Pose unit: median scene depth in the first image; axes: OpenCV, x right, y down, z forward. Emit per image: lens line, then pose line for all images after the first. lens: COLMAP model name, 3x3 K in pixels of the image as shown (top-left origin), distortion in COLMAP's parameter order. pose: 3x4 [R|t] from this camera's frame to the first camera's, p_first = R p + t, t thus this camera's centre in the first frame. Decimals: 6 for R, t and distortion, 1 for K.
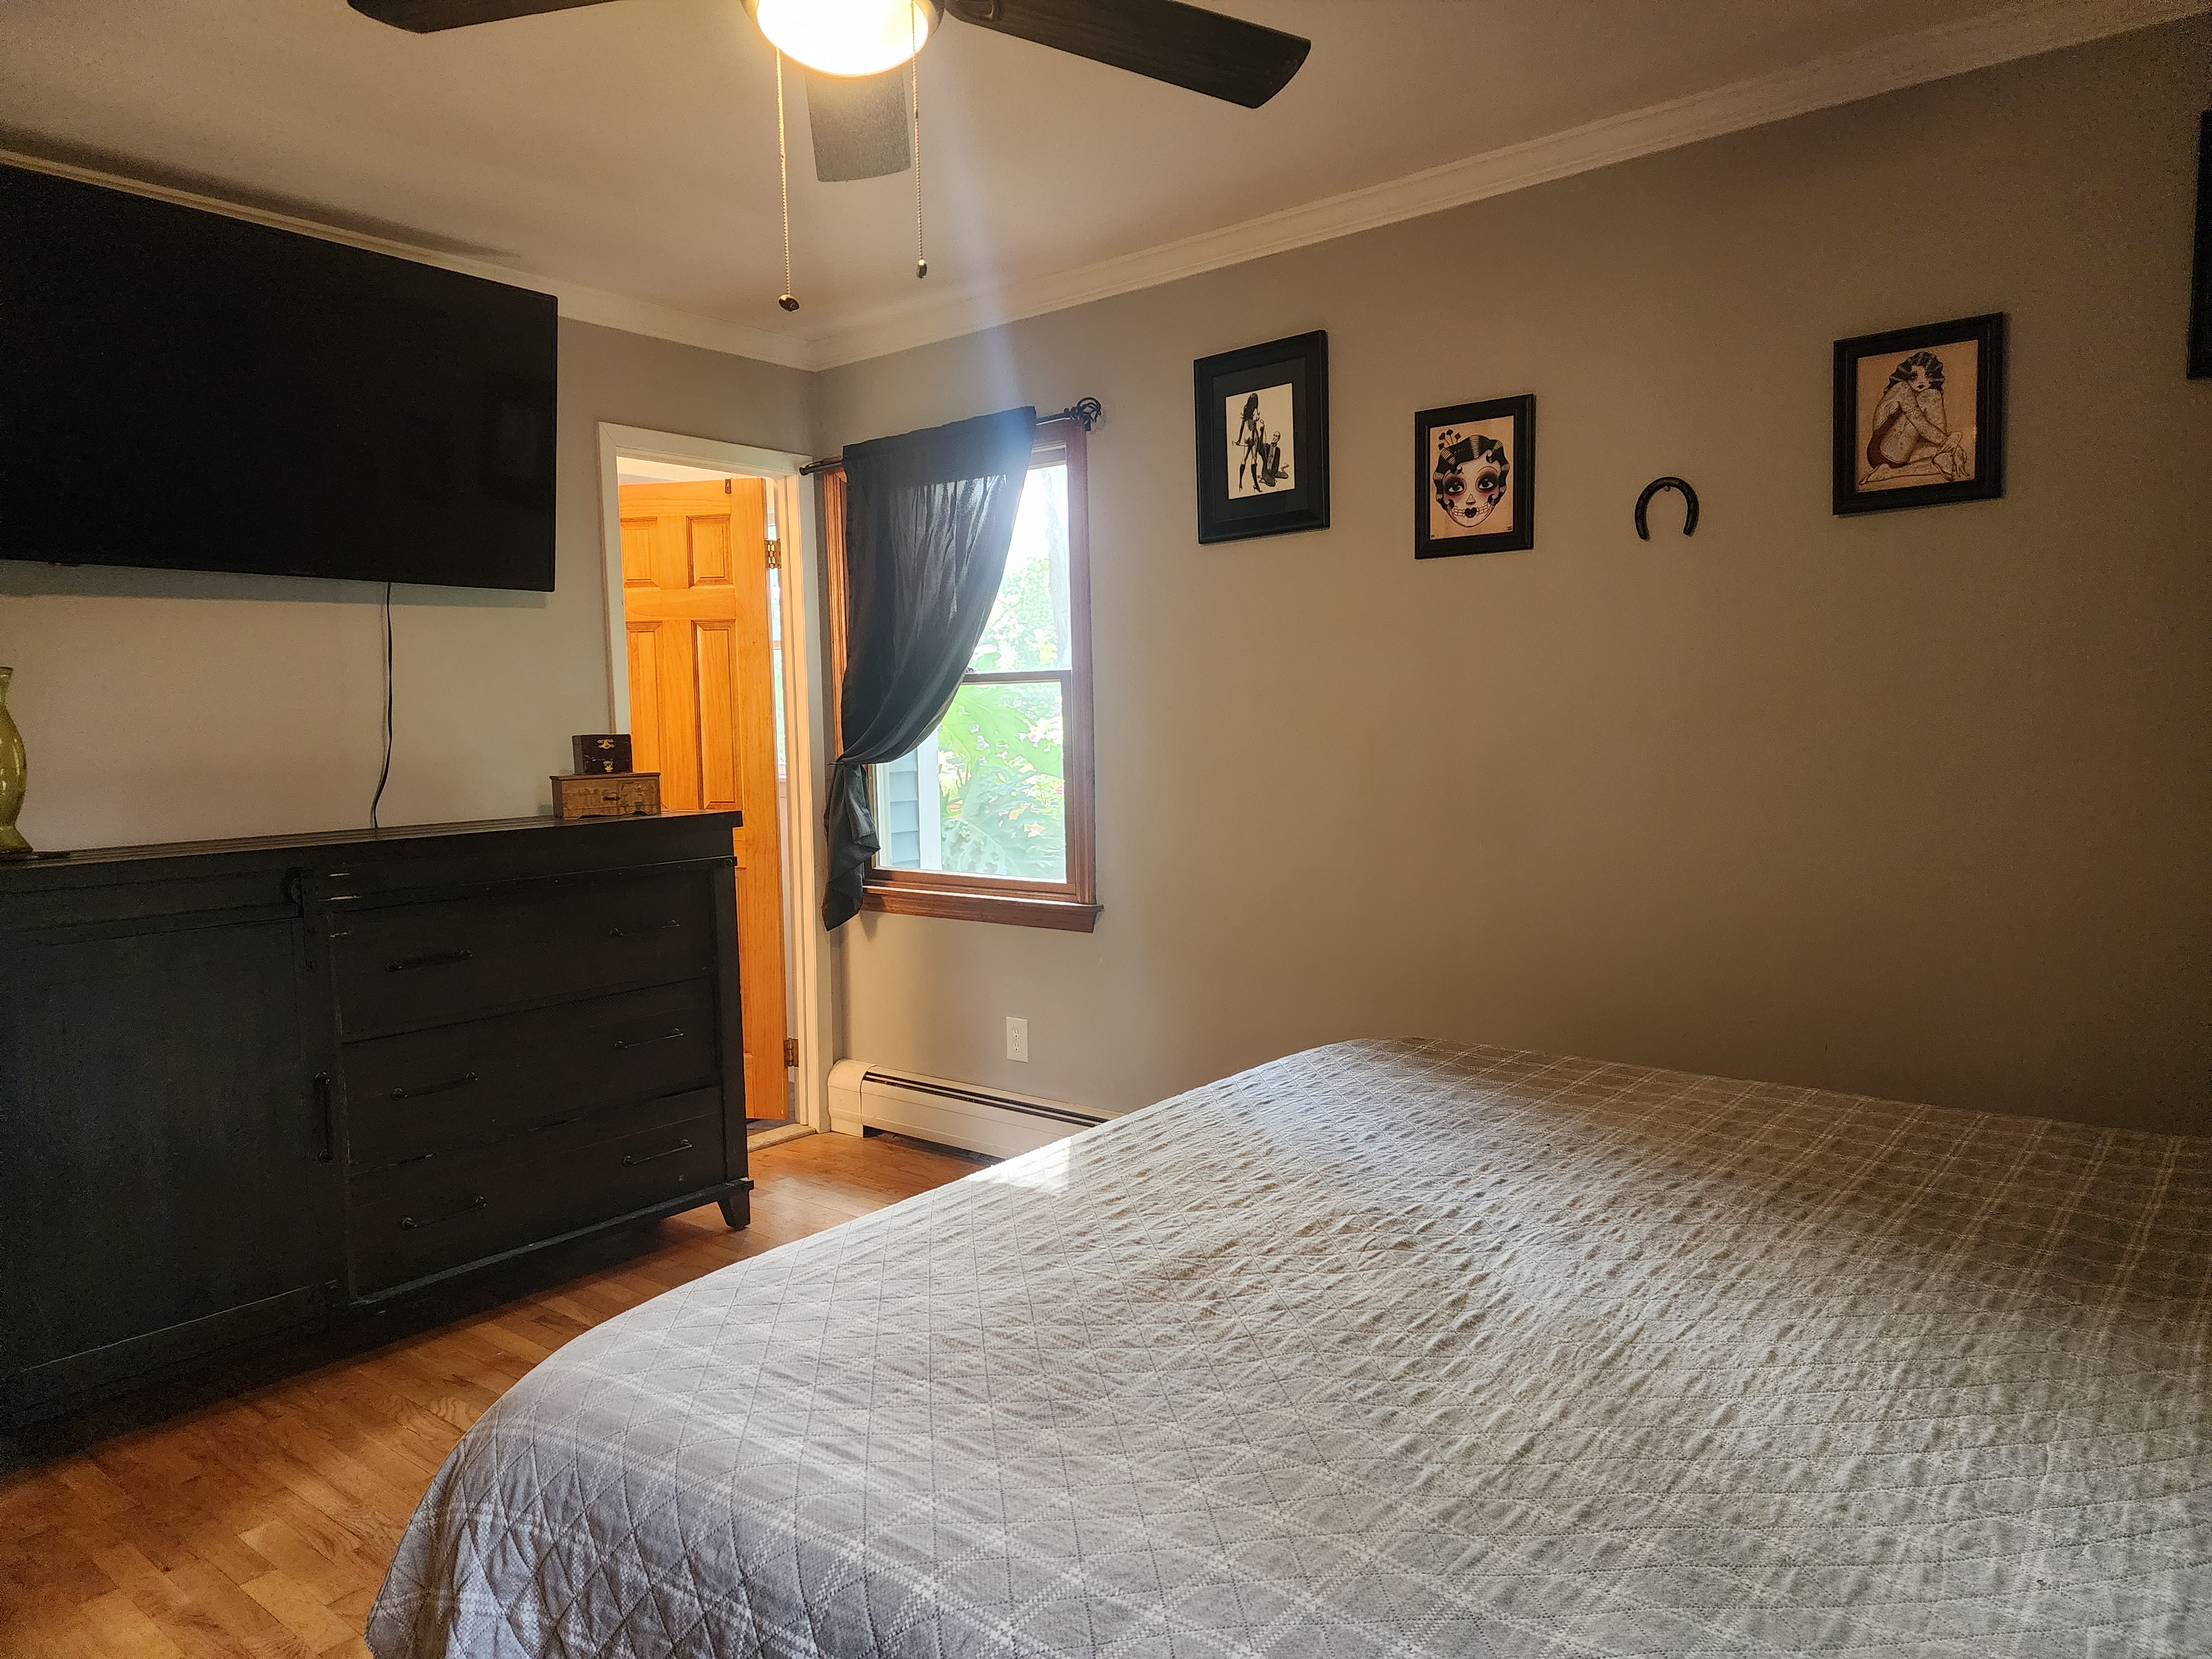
lens RADIAL K [[1493.1, 0, 1096.9], [0, 1493.1, 827.5], [0, 0, 1]] dist [0.062876, -0.038040]
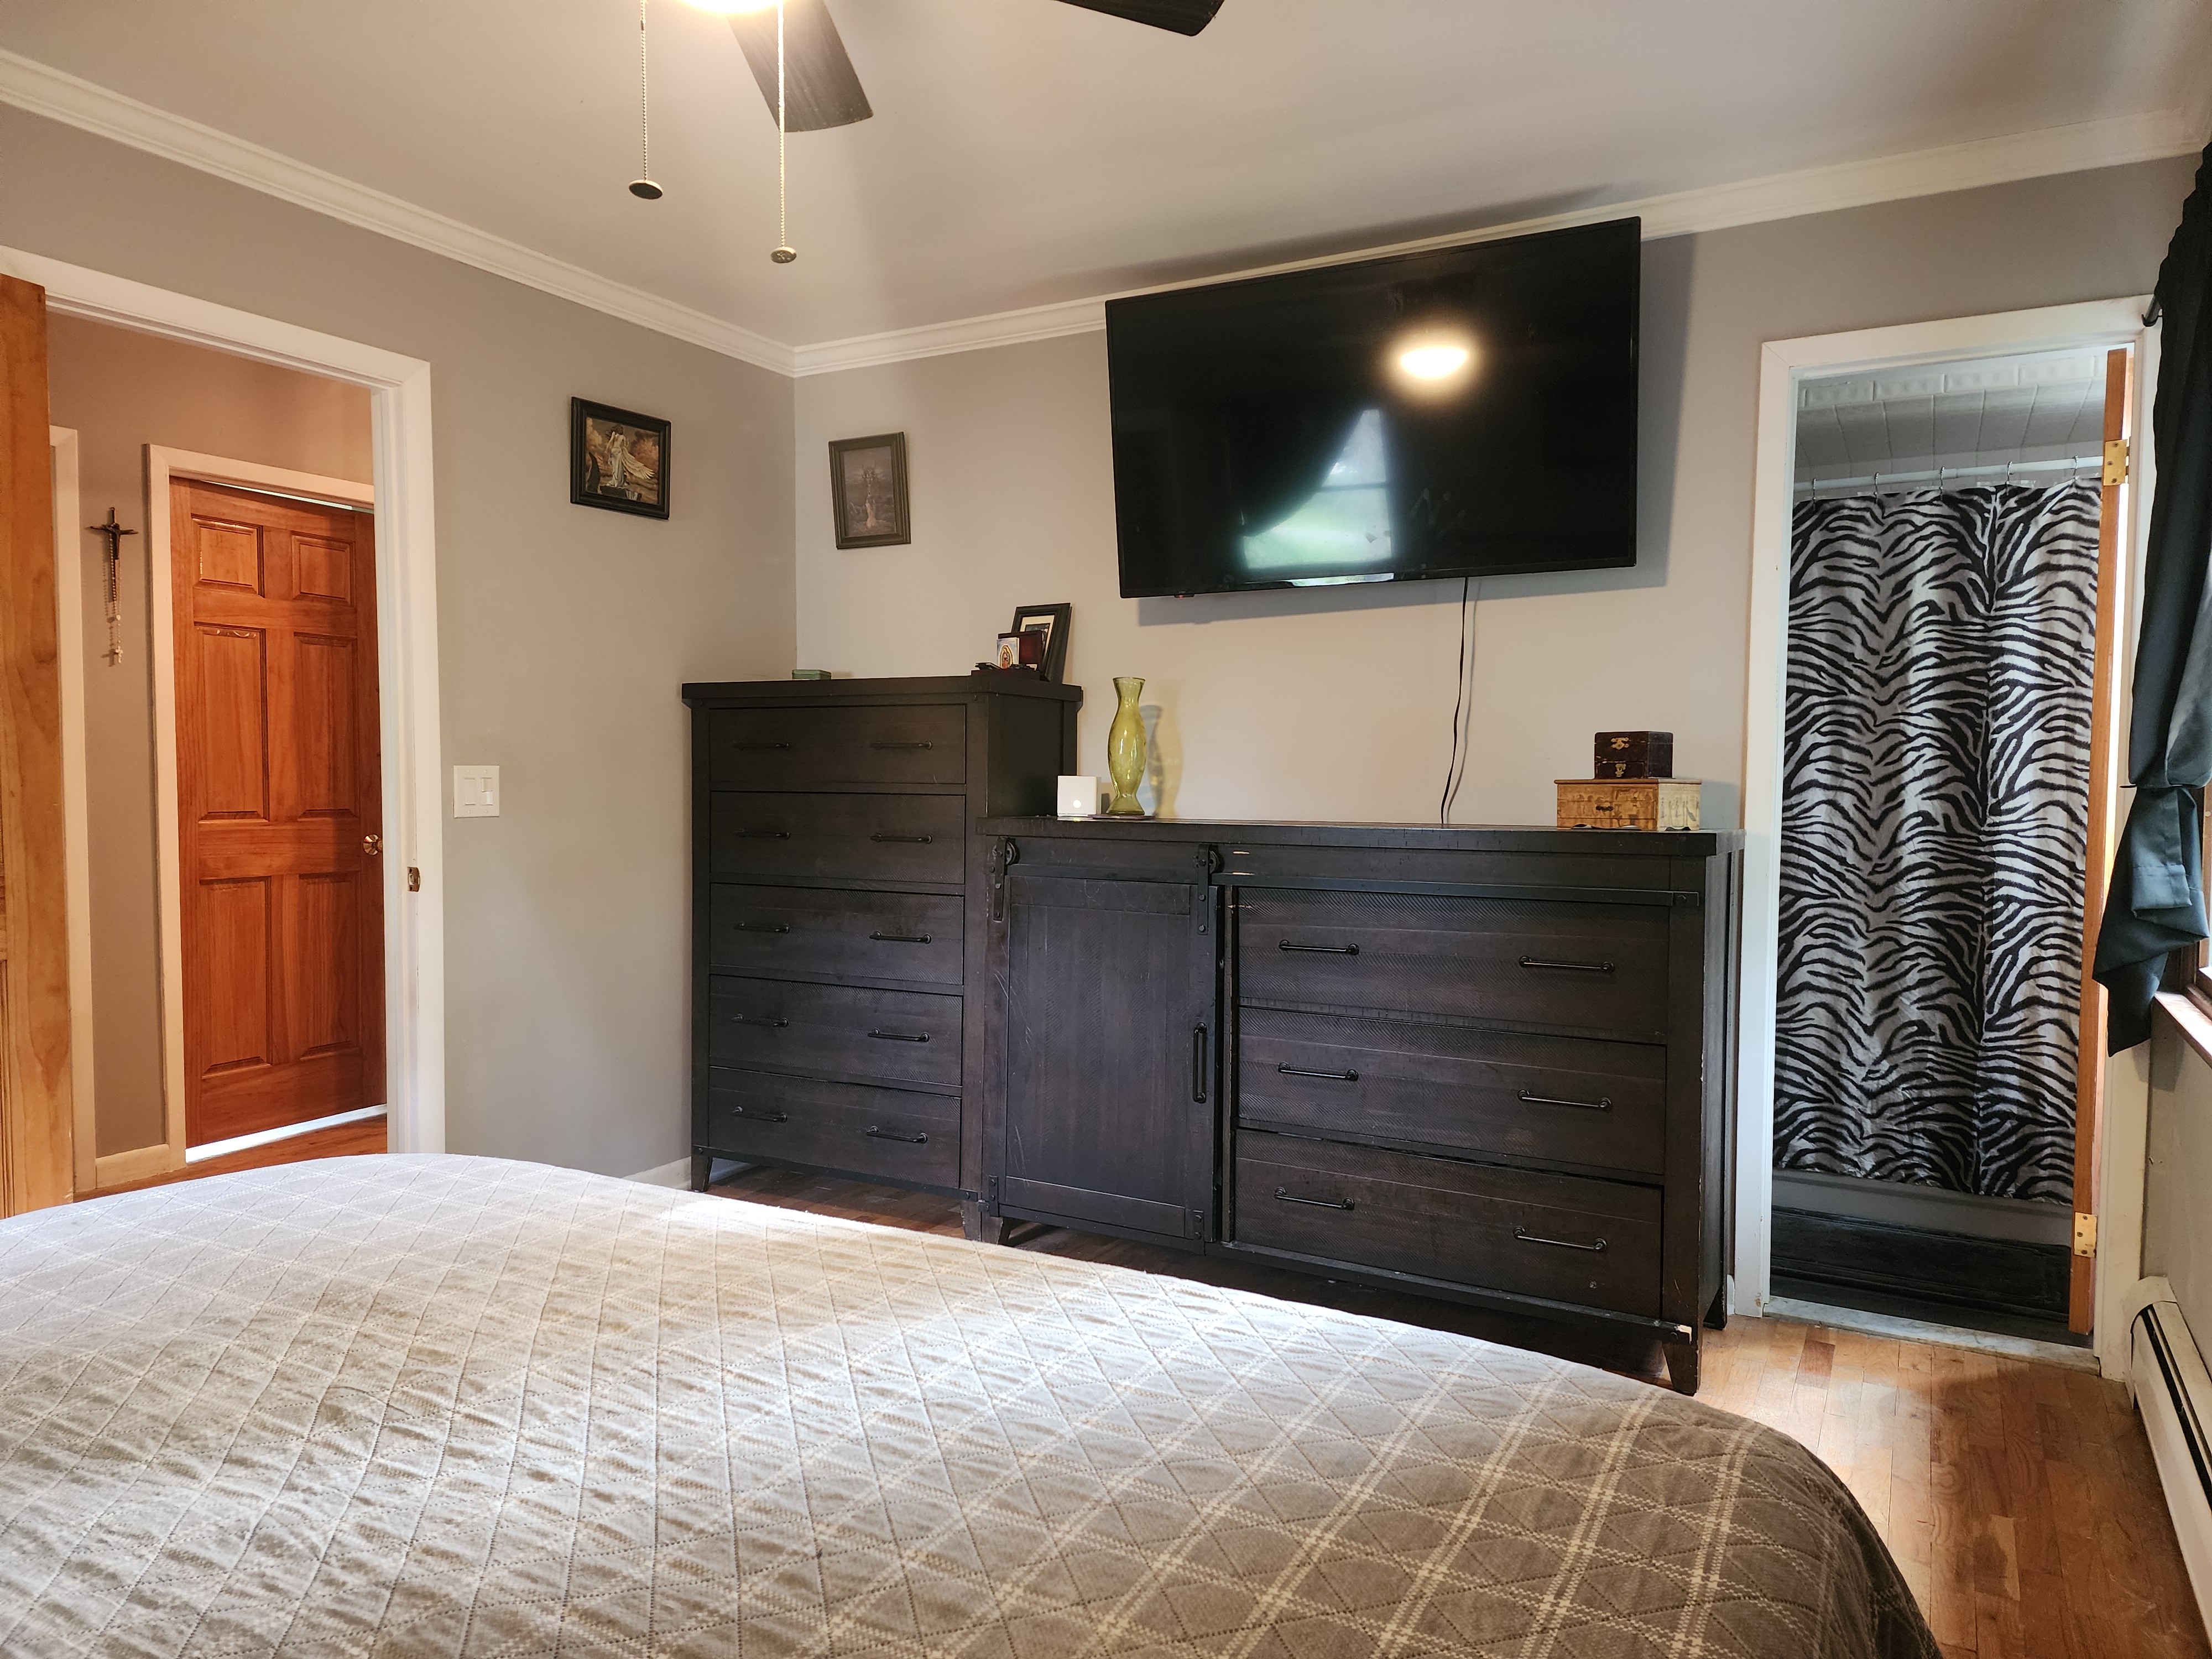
lens RADIAL K [[1493.1, 0, 1107.0], [0, 1493.1, 829.4], [0, 0, 1]] dist [0.062876, -0.038040]
pose [[0.161101, 0.061272, -0.985034, 0.822717], [-0.082328, 0.995427, 0.048454, -0.045567], [0.983498, 0.073290, 0.165409, 1.071141]]
